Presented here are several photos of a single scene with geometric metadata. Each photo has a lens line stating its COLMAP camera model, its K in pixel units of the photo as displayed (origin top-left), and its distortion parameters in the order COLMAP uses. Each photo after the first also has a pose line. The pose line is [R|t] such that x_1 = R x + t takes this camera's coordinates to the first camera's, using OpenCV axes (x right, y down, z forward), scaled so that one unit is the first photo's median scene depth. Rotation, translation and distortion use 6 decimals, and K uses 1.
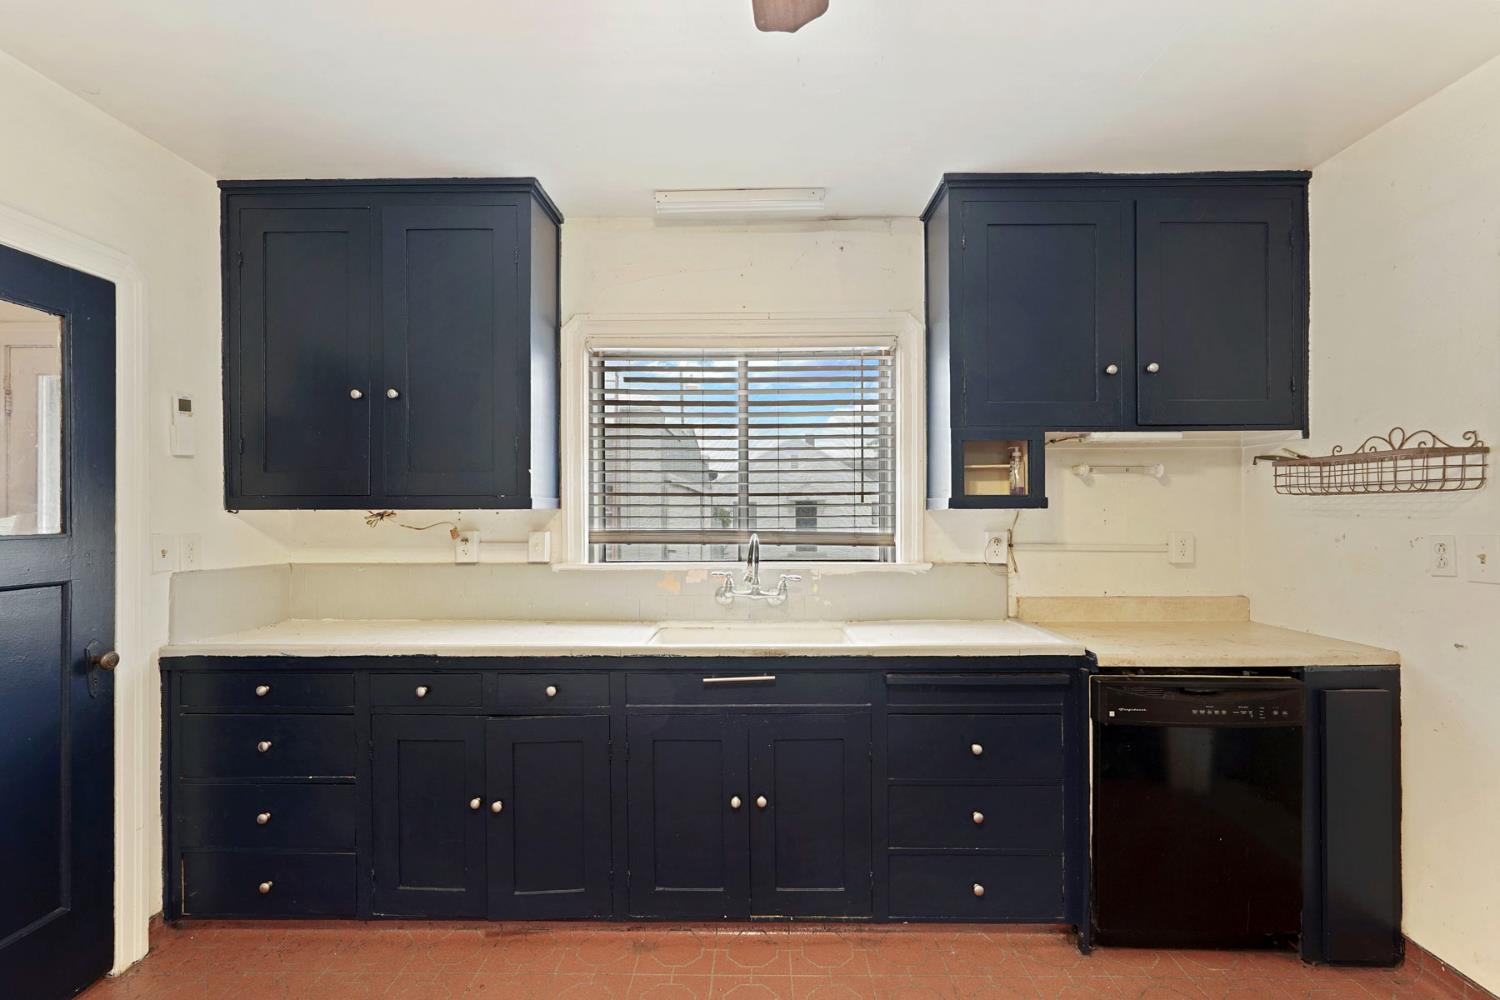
lens RADIAL K [[667.4, 0, 754.8], [0, 667.4, 509.6], [0, 0, 1]] dist [0.003242, 0.000550]
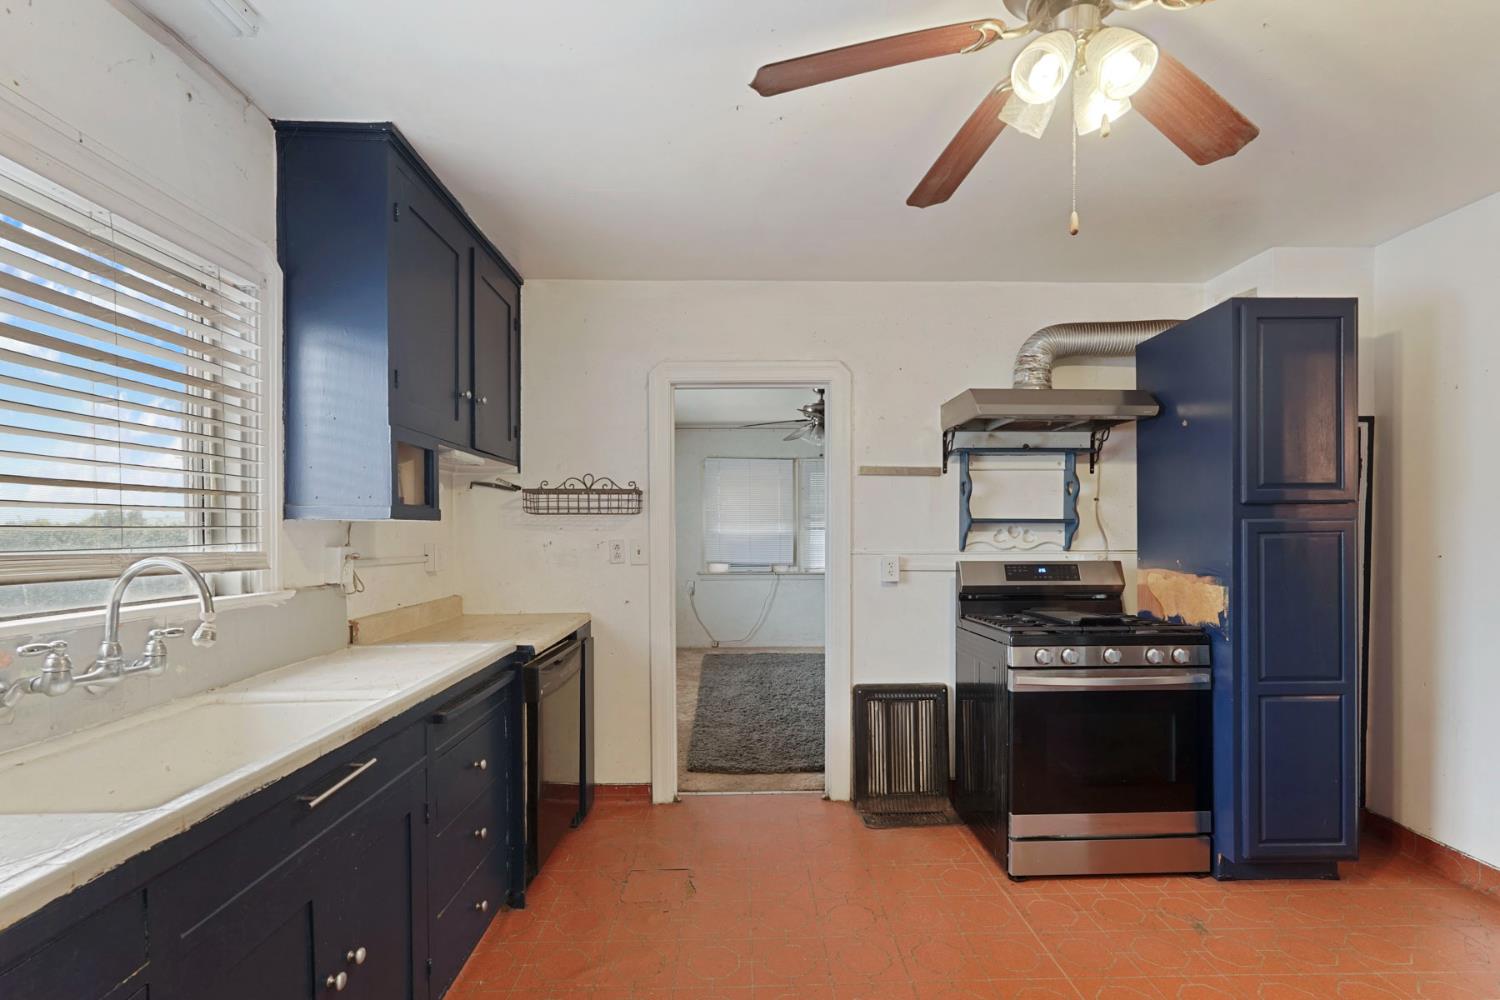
lens RADIAL K [[667.4, 0, 772.0], [0, 667.4, 529.4], [0, 0, 1]] dist [0.003242, 0.000550]
pose [[-0.052898, 0.005509, 0.998585, -0.673376], [0.000316, 0.999985, -0.005500, 0.020101], [-0.998600, 0.000024, -0.052899, 0.634684]]
